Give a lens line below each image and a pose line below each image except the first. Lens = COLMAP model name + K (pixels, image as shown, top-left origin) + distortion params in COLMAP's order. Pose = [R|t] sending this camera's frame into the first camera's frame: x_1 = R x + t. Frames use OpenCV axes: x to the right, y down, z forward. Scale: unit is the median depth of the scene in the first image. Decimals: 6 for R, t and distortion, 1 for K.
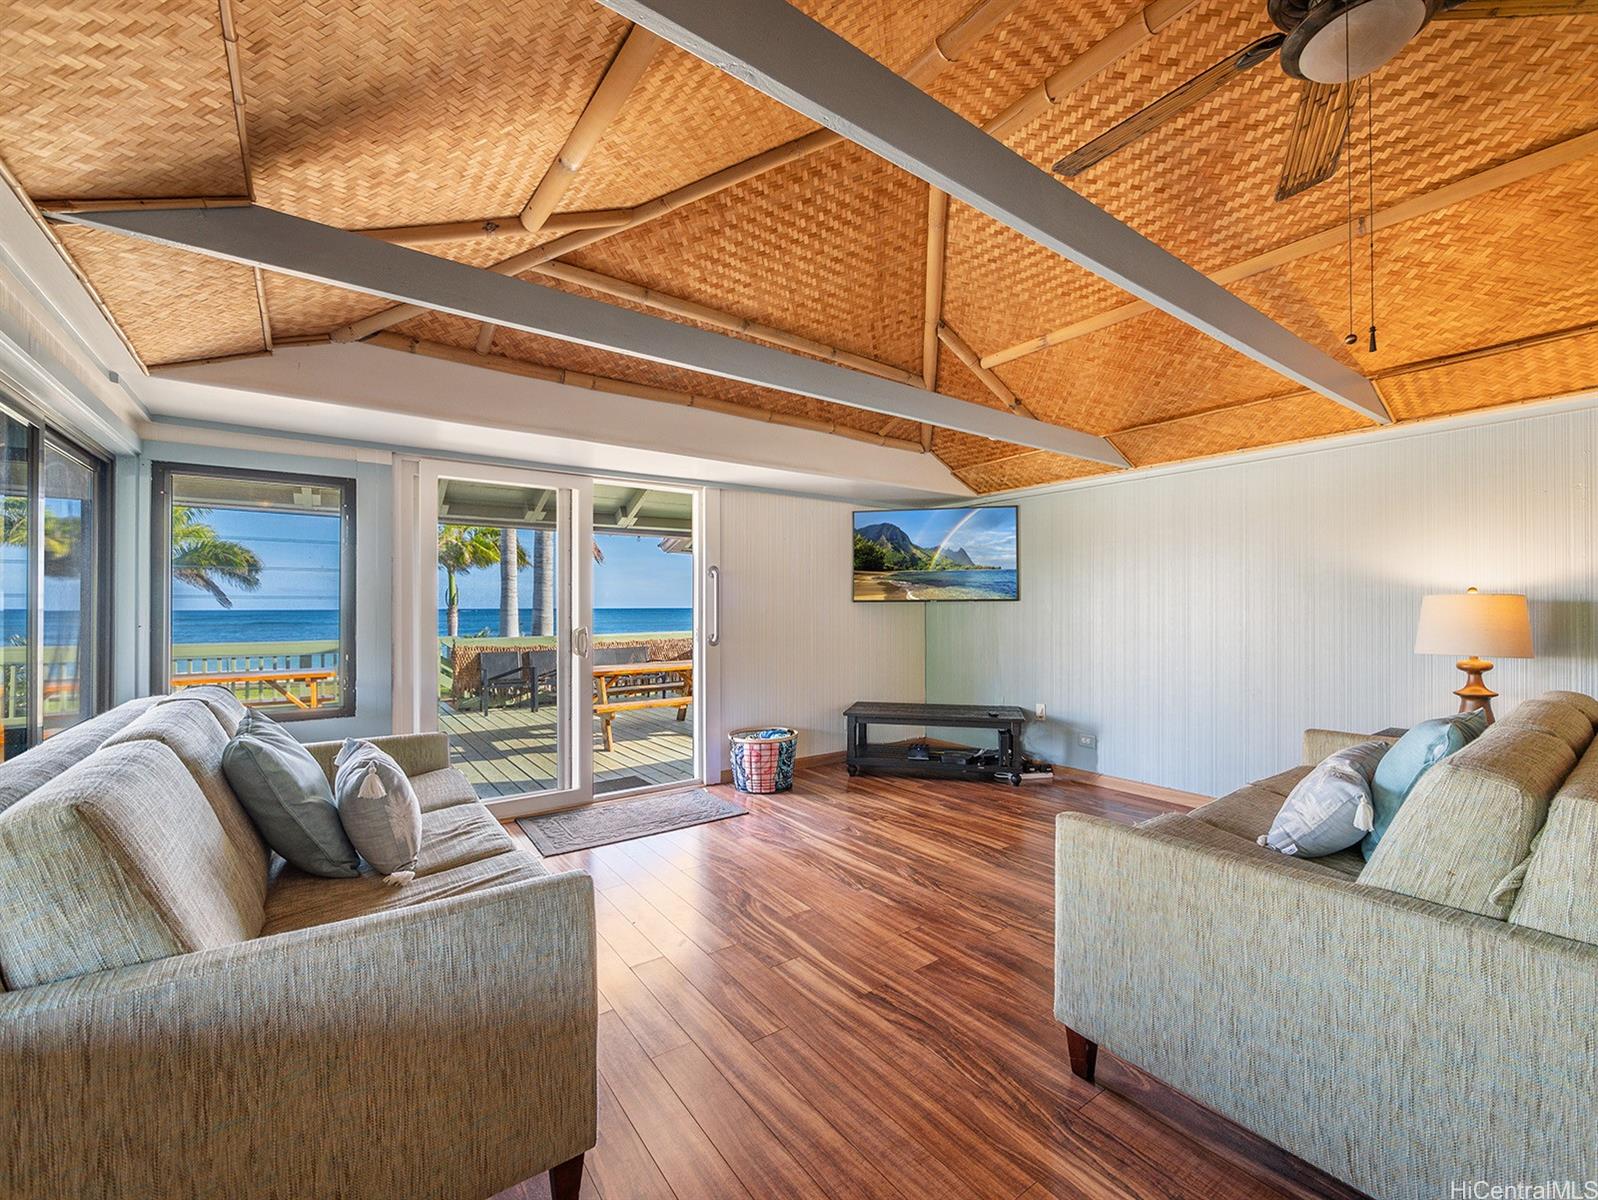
lens RADIAL K [[668.3, 0, 799.0], [0, 668.3, 600.0], [0, 0, 1]] dist [0.035922, 0.000039]
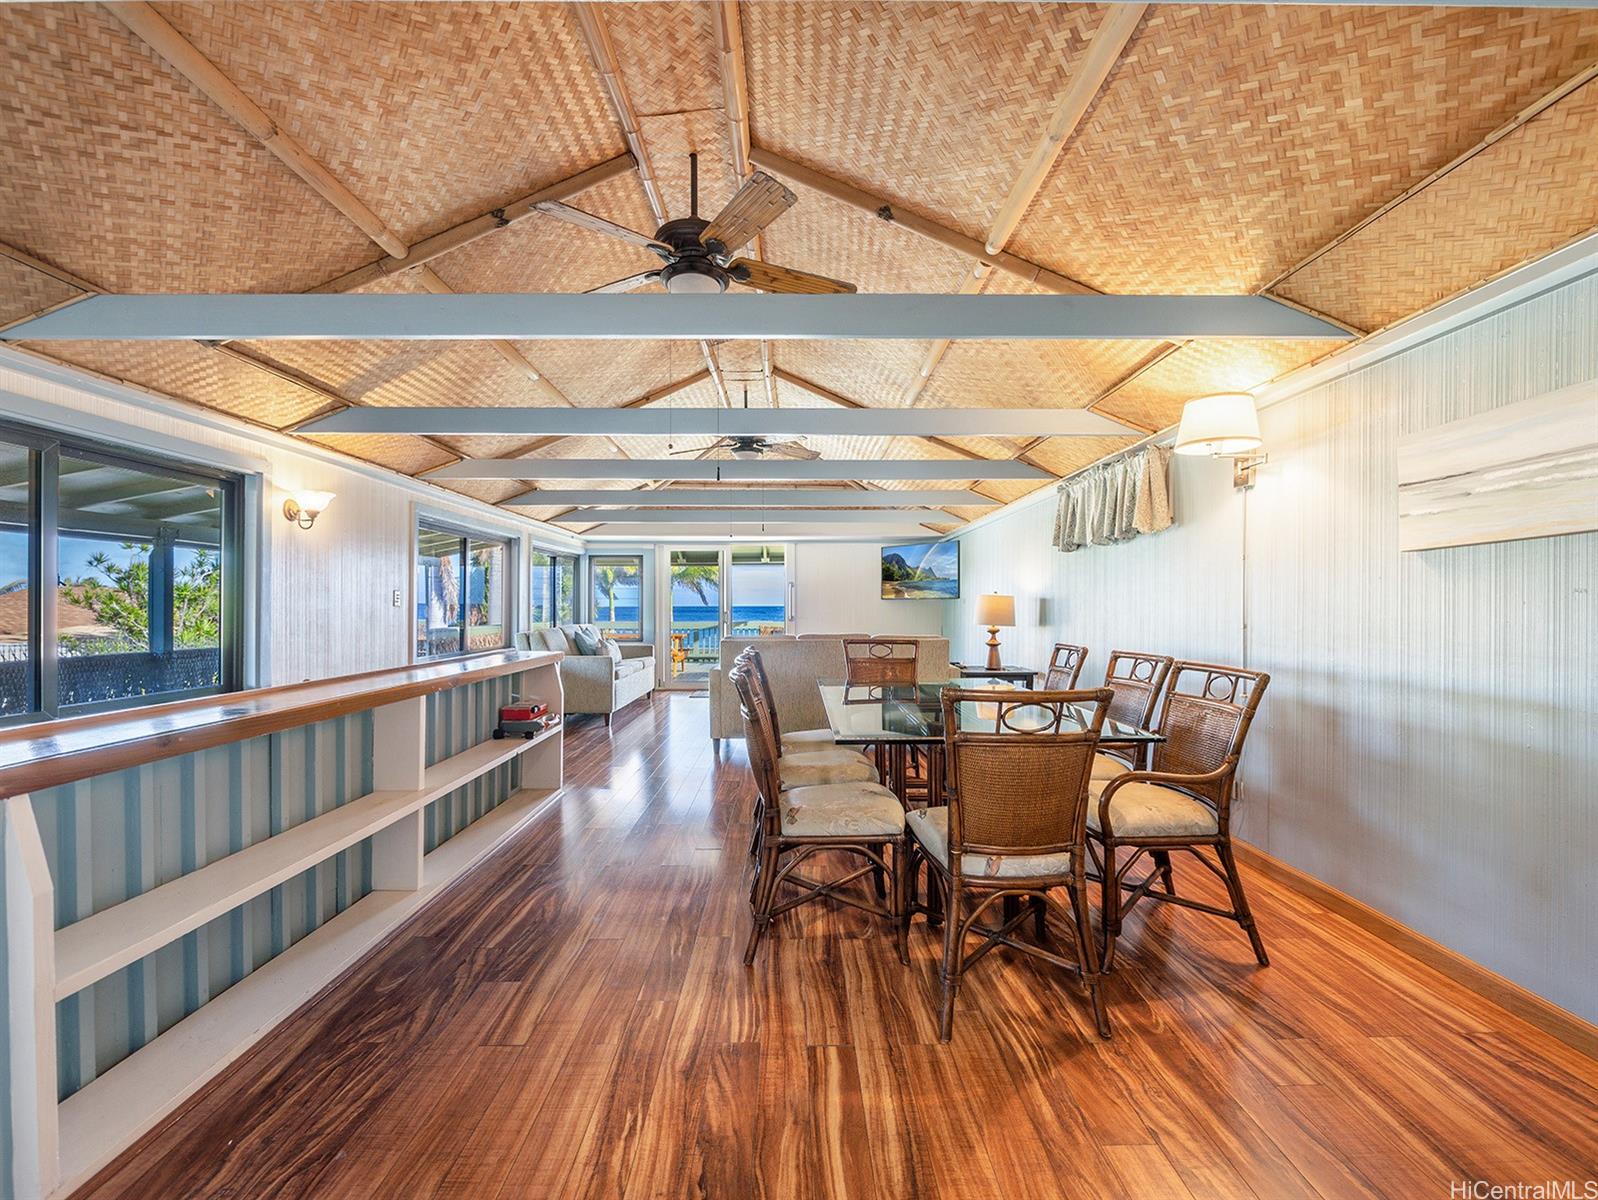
lens RADIAL K [[668.3, 0, 799.0], [0, 668.3, 600.0], [0, 0, 1]] dist [0.035922, 0.000039]
pose [[0.807548, 0.006593, -0.589765, 0.977050], [-0.005543, 0.999978, 0.003589, 0.000786], [0.589776, 0.000371, 0.807567, -0.558325]]
